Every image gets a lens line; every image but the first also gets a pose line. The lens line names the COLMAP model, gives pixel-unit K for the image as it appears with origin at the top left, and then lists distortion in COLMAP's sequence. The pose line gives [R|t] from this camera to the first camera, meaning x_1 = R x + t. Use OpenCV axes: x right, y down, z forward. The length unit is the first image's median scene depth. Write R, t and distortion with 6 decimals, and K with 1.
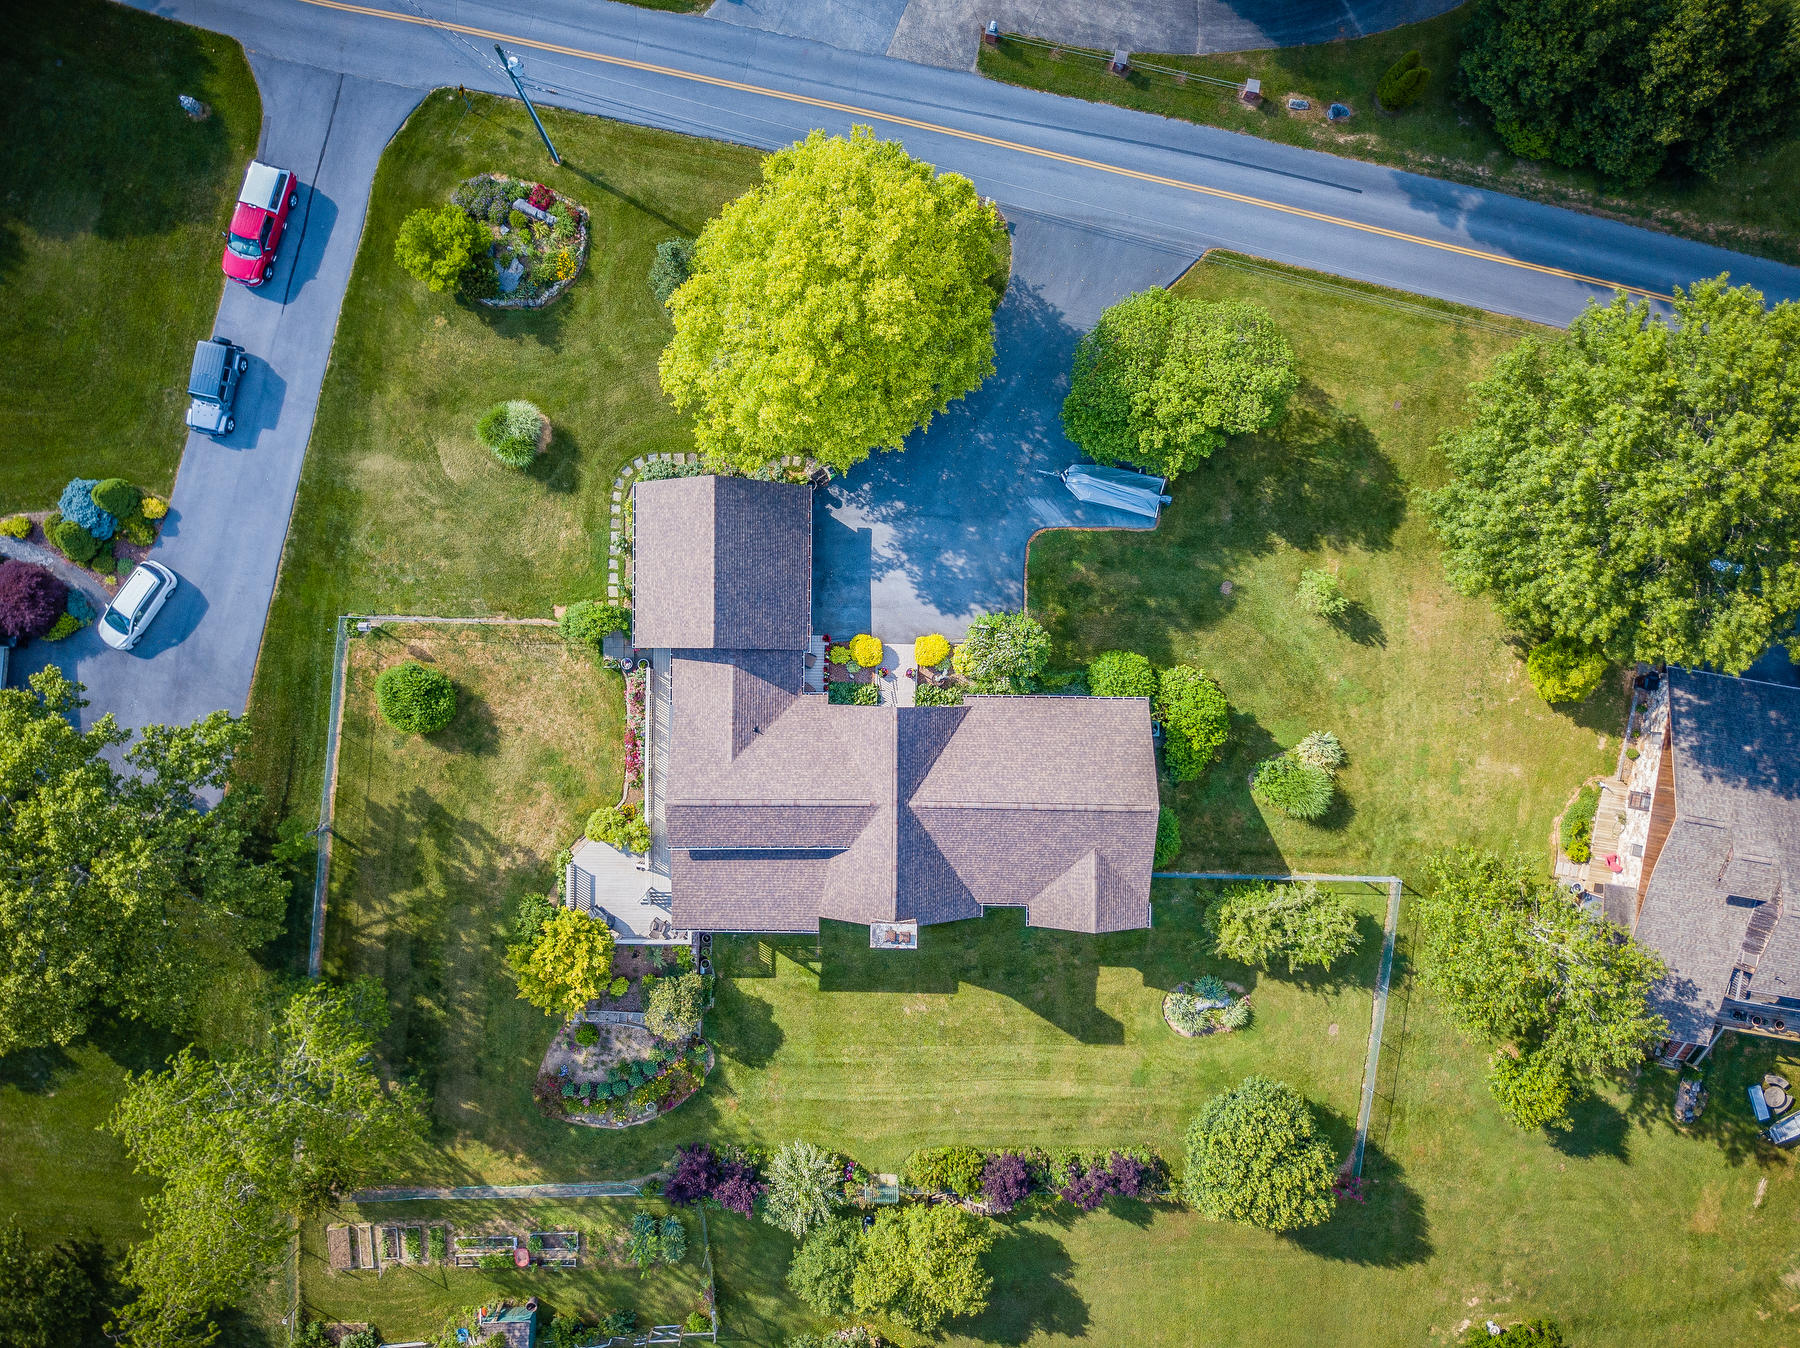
lens RADIAL K [[1456.6, 0, 894.6], [0, 1456.6, 682.6], [0, 0, 1]] dist [0.030567, -0.007162]
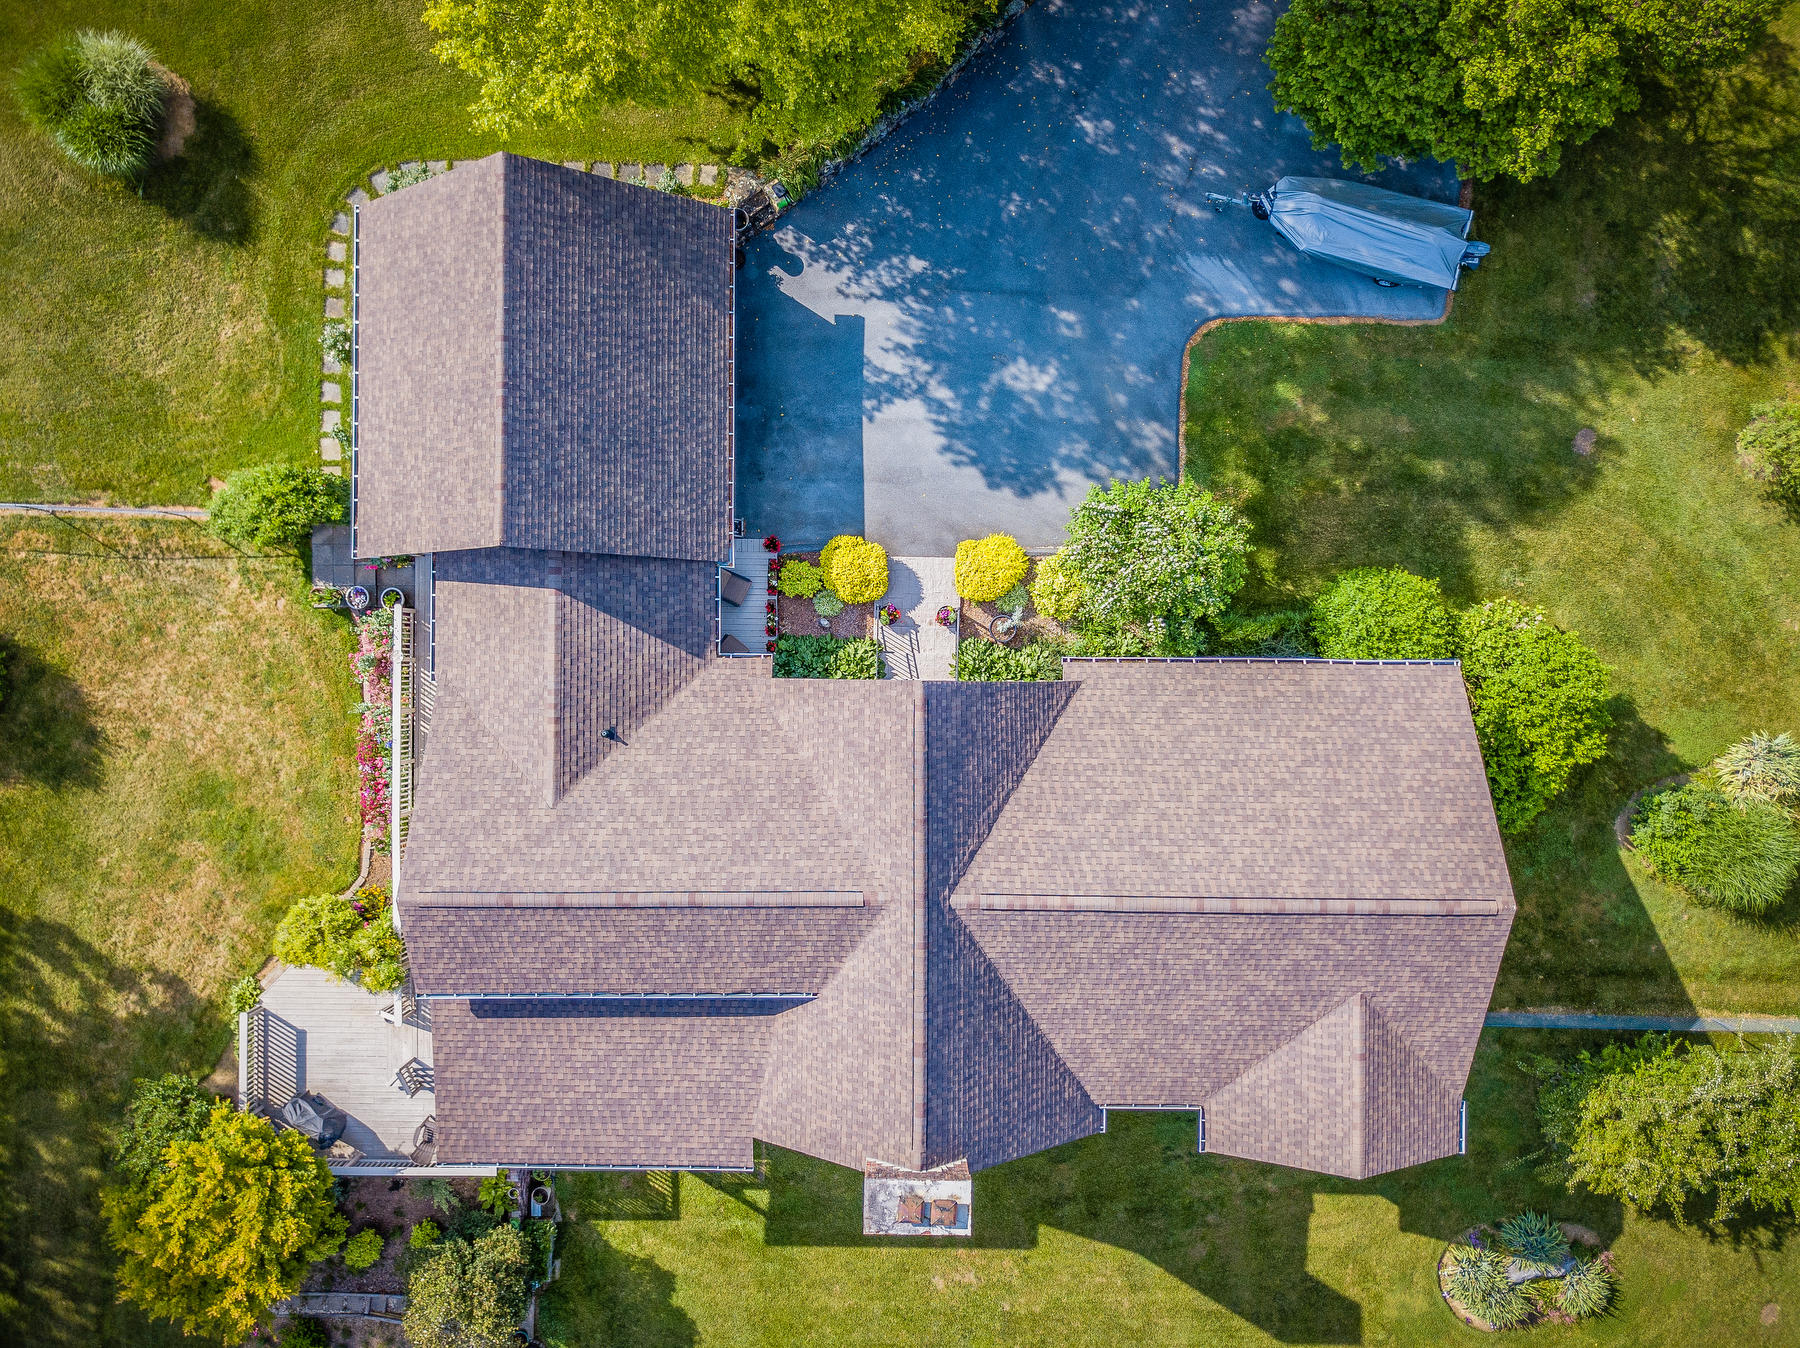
lens RADIAL K [[1380.0, 0, 874.4], [0, 1380.0, 677.2], [0, 0, 1]] dist [-0.010438, -0.002273]
pose [[0.999912, -0.004274, -0.012592, -0.007174], [0.004164, 0.999954, -0.008683, 0.018037], [0.012628, 0.008630, 0.999883, 0.544644]]
